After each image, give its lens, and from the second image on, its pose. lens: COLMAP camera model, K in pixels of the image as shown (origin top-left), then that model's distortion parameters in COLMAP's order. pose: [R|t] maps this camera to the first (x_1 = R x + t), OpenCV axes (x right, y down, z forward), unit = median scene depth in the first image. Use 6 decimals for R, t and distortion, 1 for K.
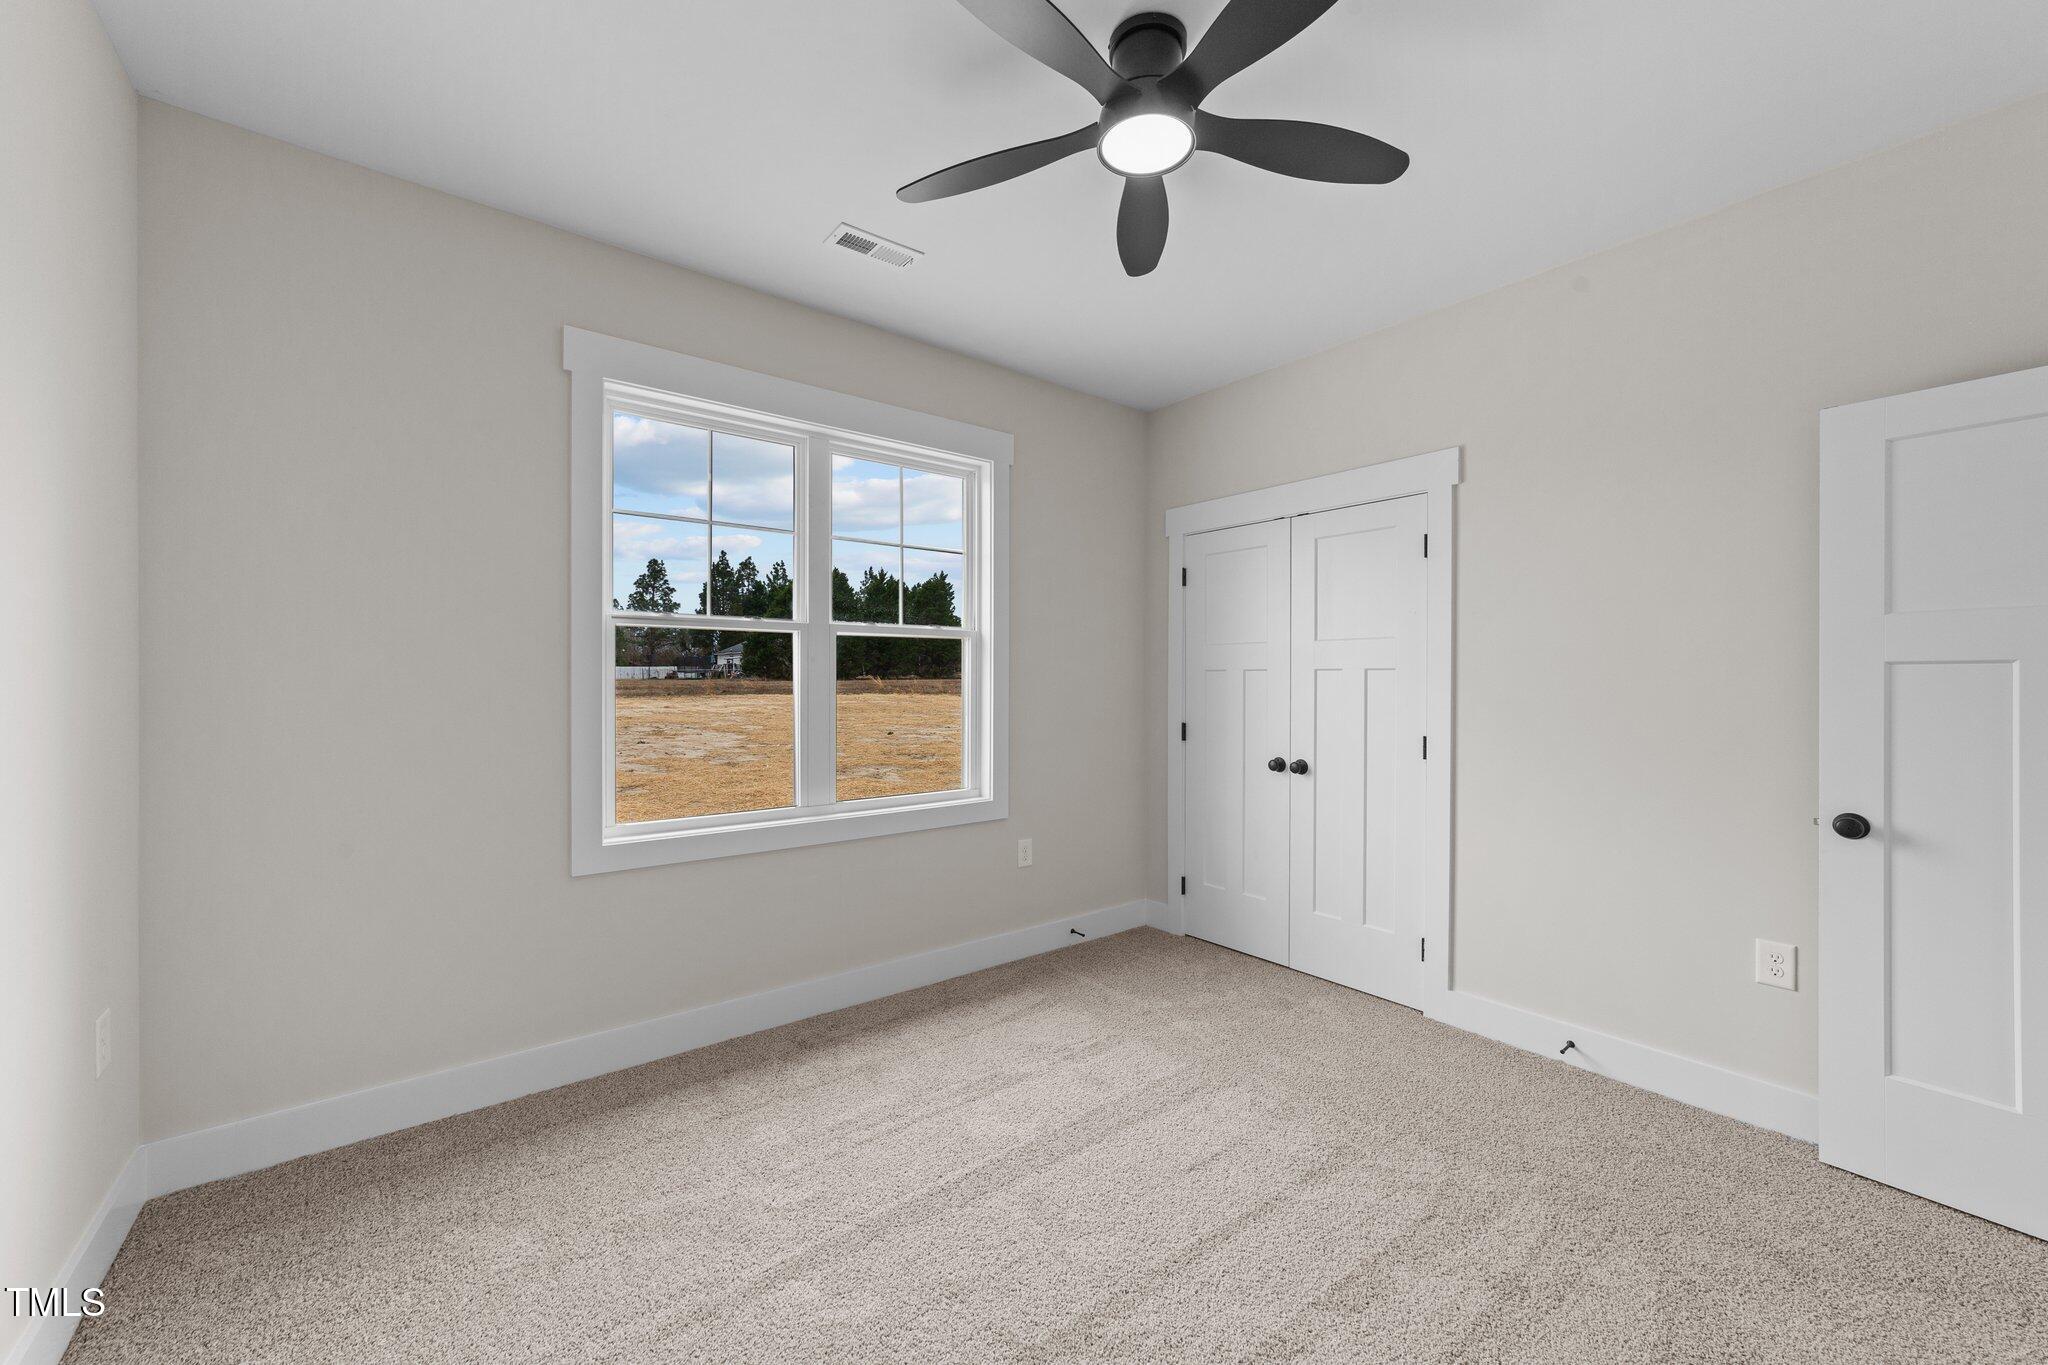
lens RADIAL K [[783.8, 0, 1018.6], [0, 783.8, 687.5], [0, 0, 1]] dist [-0.016360, 0.006883]
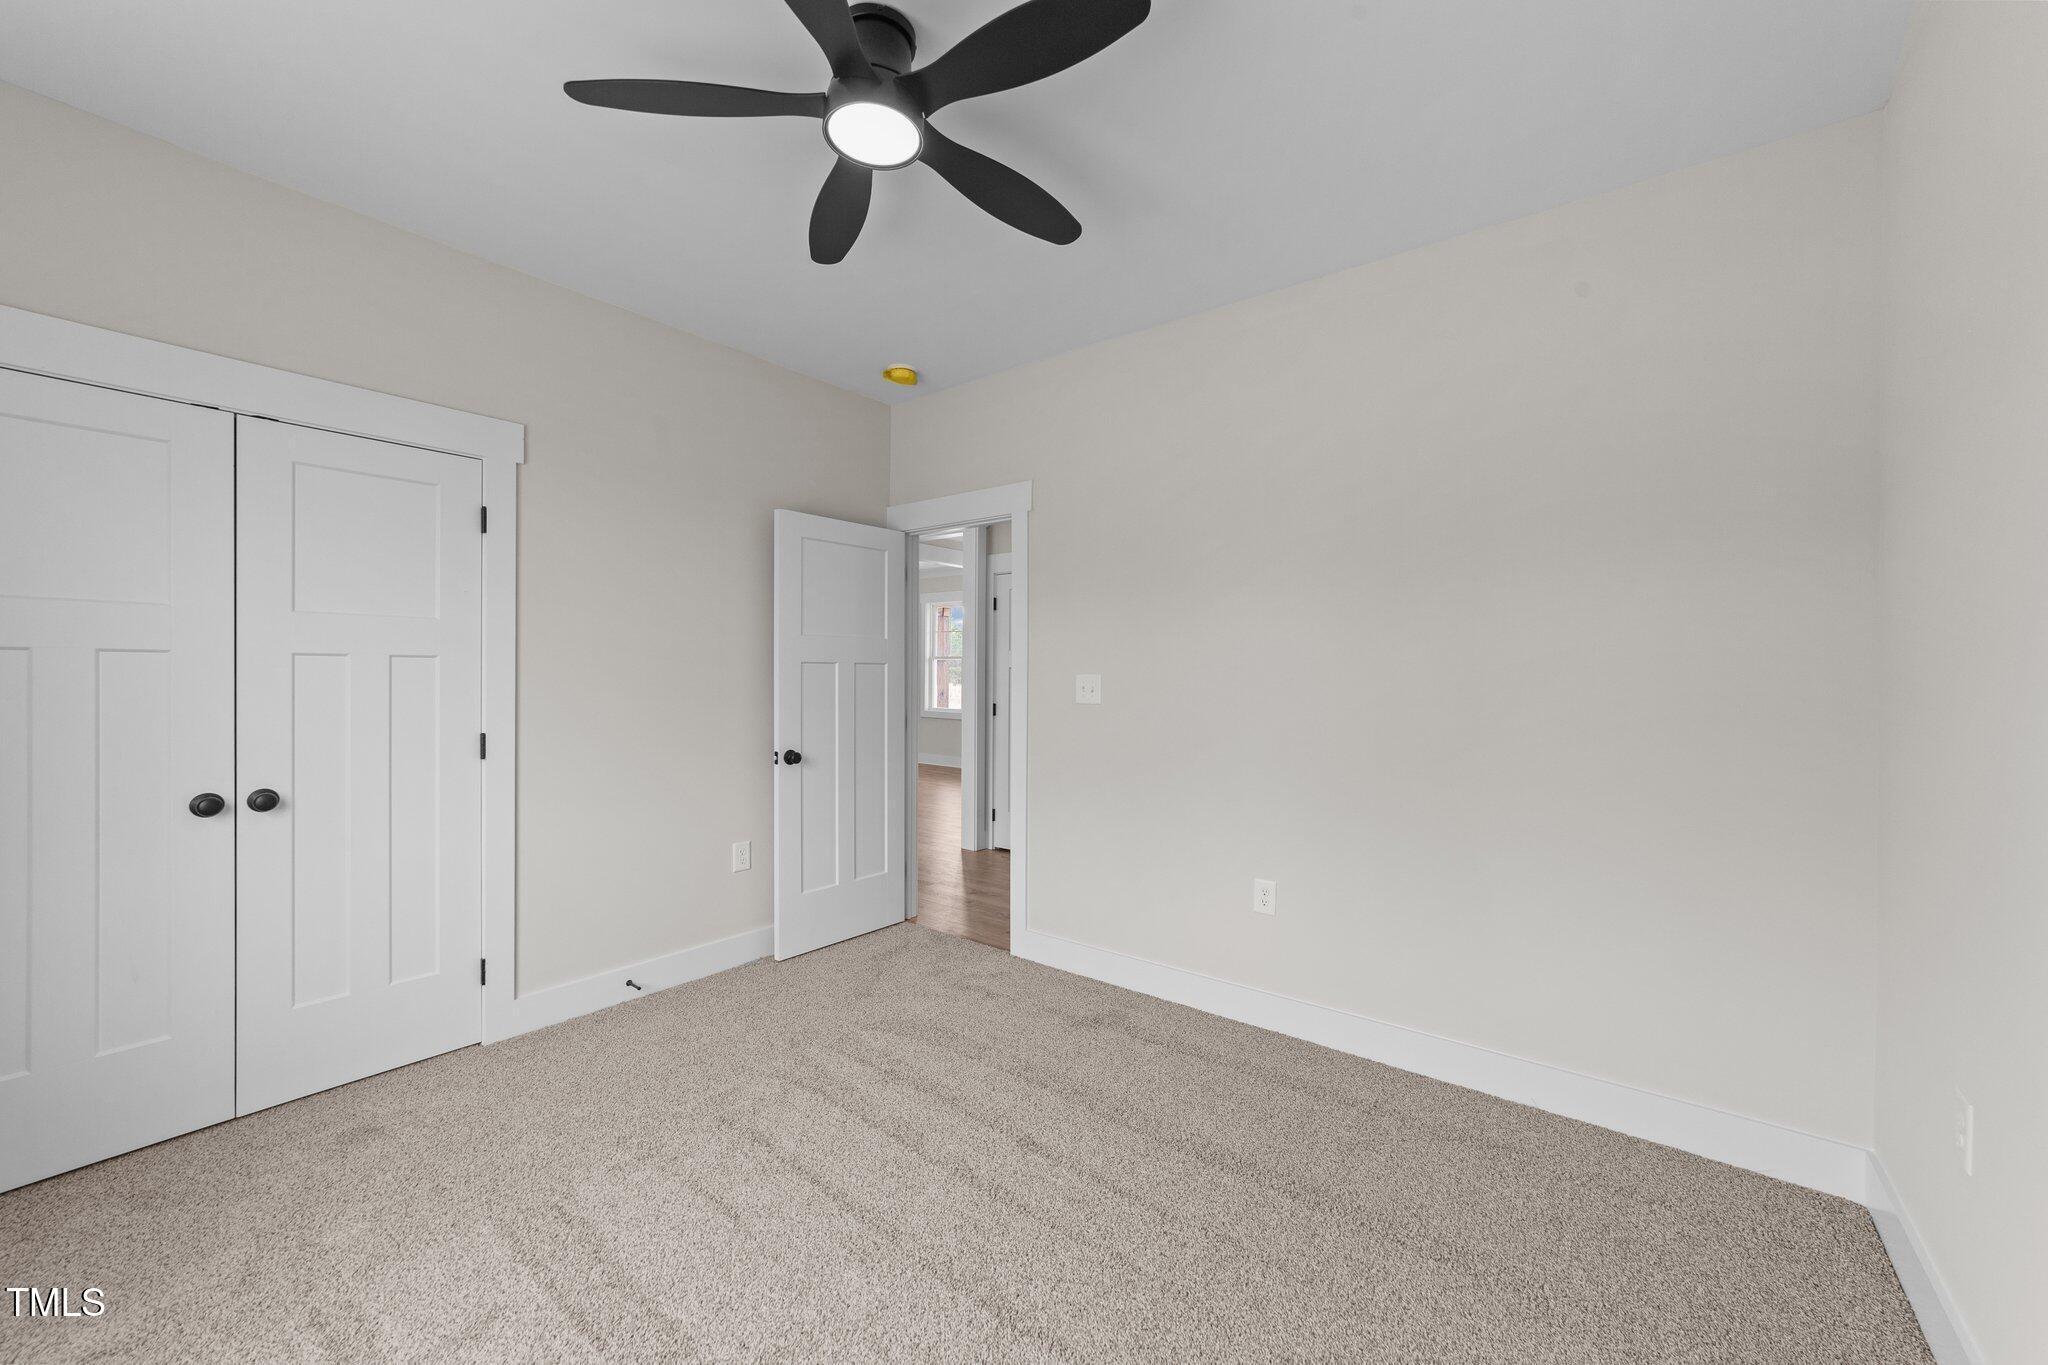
lens RADIAL K [[783.8, 0, 1039.3], [0, 783.8, 674.6], [0, 0, 1]] dist [-0.016360, 0.006883]
pose [[-0.246447, -0.004925, 0.969144, -0.535223], [0.003572, 0.999976, 0.005990, -0.007421], [-0.969150, 0.004938, -0.246424, 0.646528]]
